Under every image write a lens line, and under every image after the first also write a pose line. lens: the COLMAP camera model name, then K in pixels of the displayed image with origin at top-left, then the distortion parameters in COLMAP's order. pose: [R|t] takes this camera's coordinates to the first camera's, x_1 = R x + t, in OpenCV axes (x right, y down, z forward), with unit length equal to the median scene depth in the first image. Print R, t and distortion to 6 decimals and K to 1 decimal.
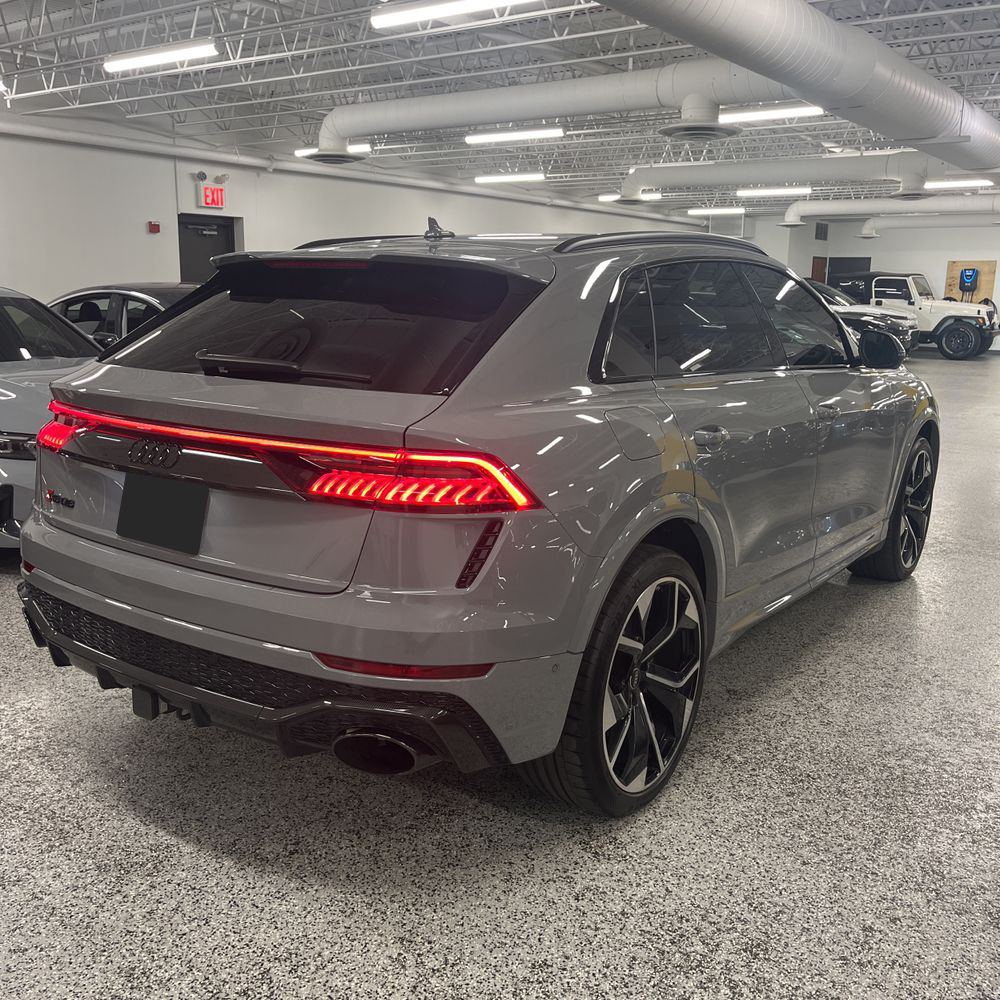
lens RADIAL K [[1014.4, 0, 500.5], [0, 1014.4, 489.4], [0, 0, 1]] dist [0.012820, 0.009360]
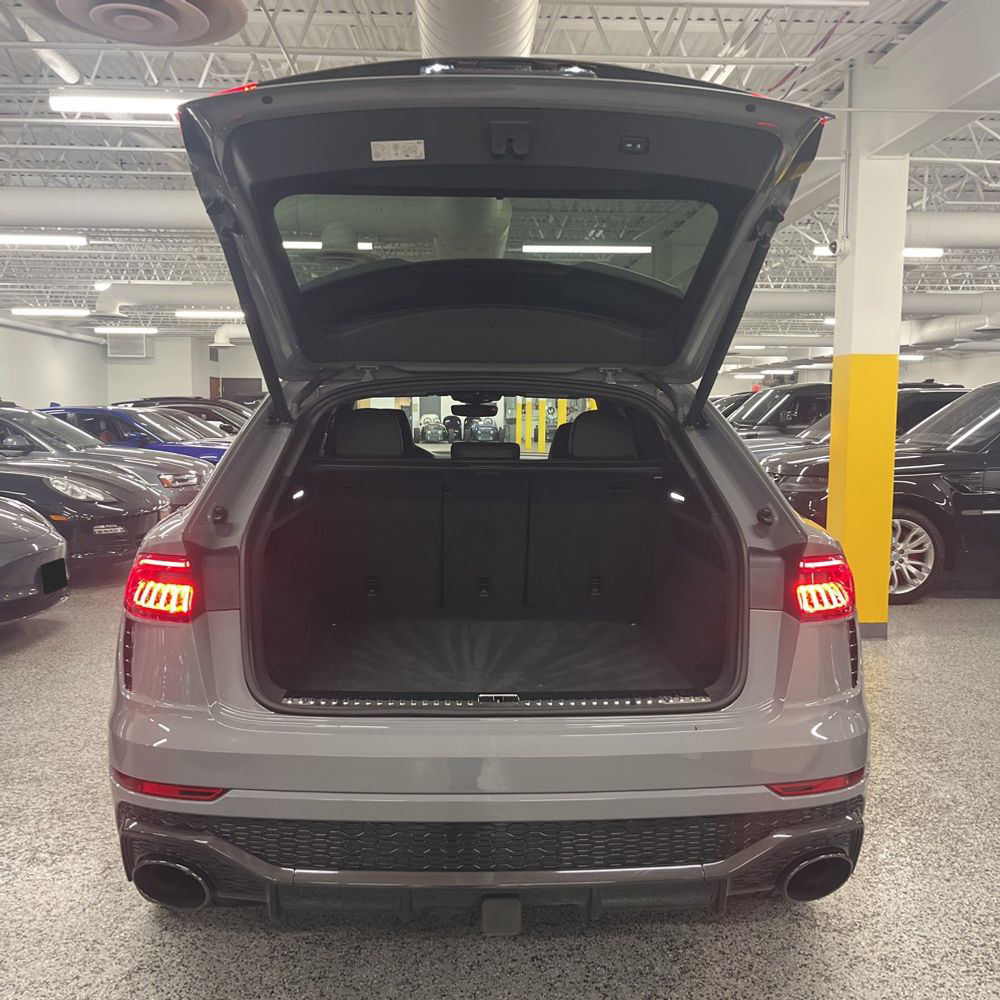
lens RADIAL K [[1010.3, 0, 496.8], [0, 1010.3, 489.7], [0, 0, 1]] dist [0.010394, 0.002063]
pose [[0.790987, -0.059201, 0.608962, -0.566875], [0.128547, 0.989172, -0.070807, -0.045404], [-0.598176, 0.134288, 0.790033, 0.227942]]
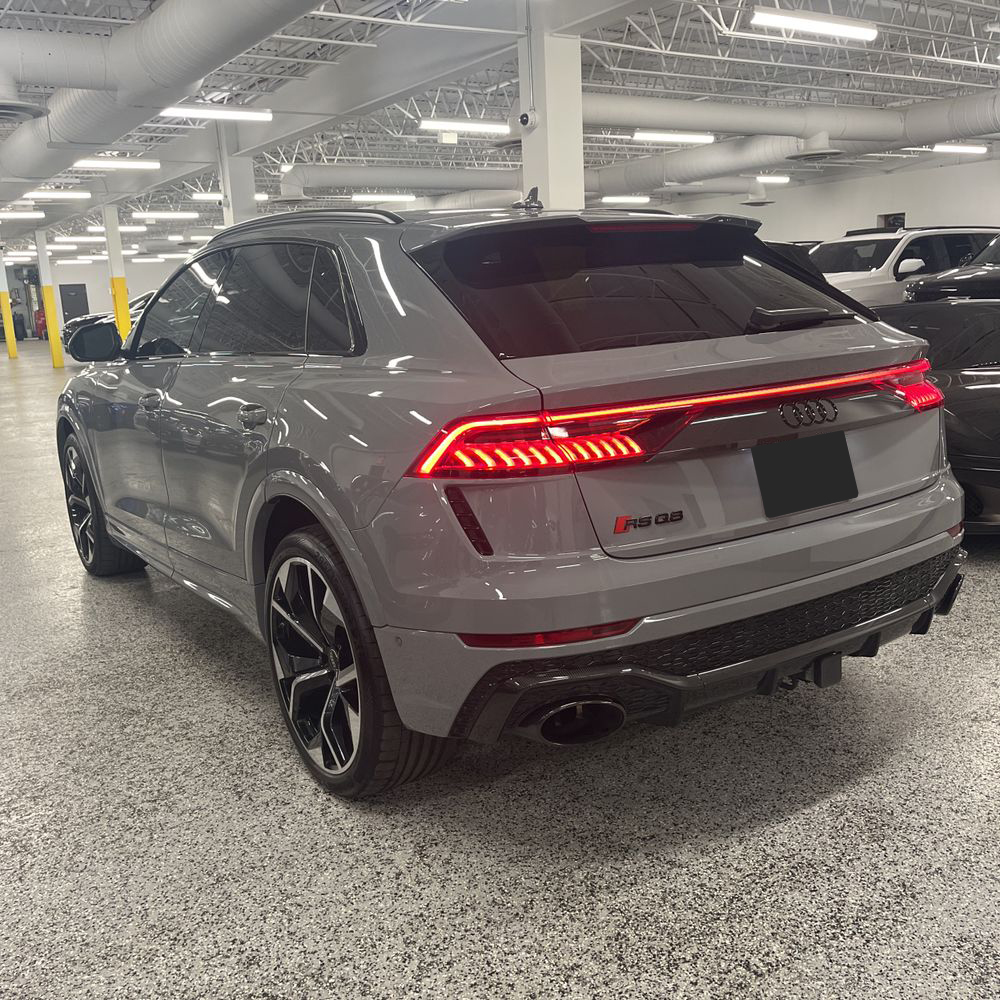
lens RADIAL K [[1010.3, 0, 496.8], [0, 1010.3, 489.7], [0, 0, 1]] dist [0.010394, 0.002063]
pose [[0.356540, -0.219184, 0.908206, -0.901598], [0.239471, 0.961056, 0.137929, -0.114041], [-0.903069, 0.168312, 0.395143, 0.606625]]
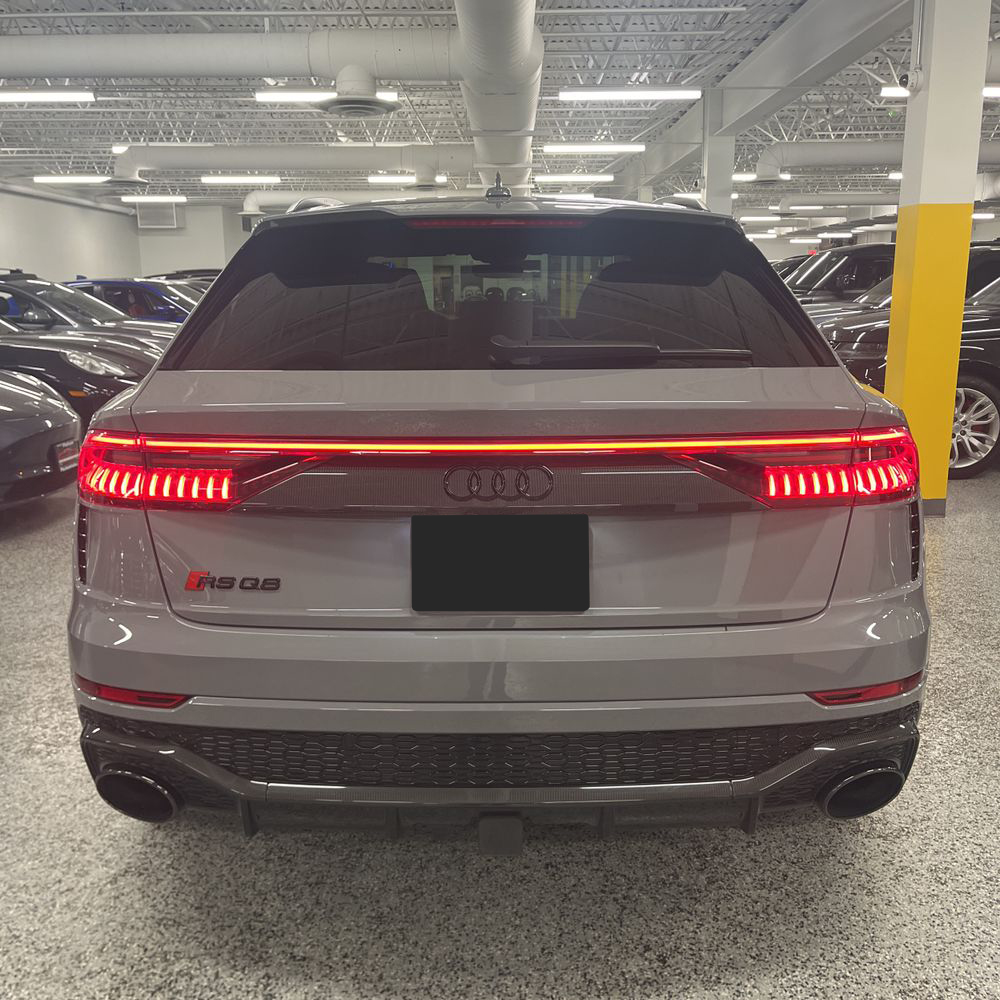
lens RADIAL K [[1014.4, 0, 500.5], [0, 1014.4, 489.4], [0, 0, 1]] dist [0.012820, 0.009360]
pose [[0.815295, -0.136493, 0.562729, -0.496506], [0.134139, 0.989905, 0.045762, -0.042480], [-0.563294, 0.038175, 0.825374, 0.281476]]
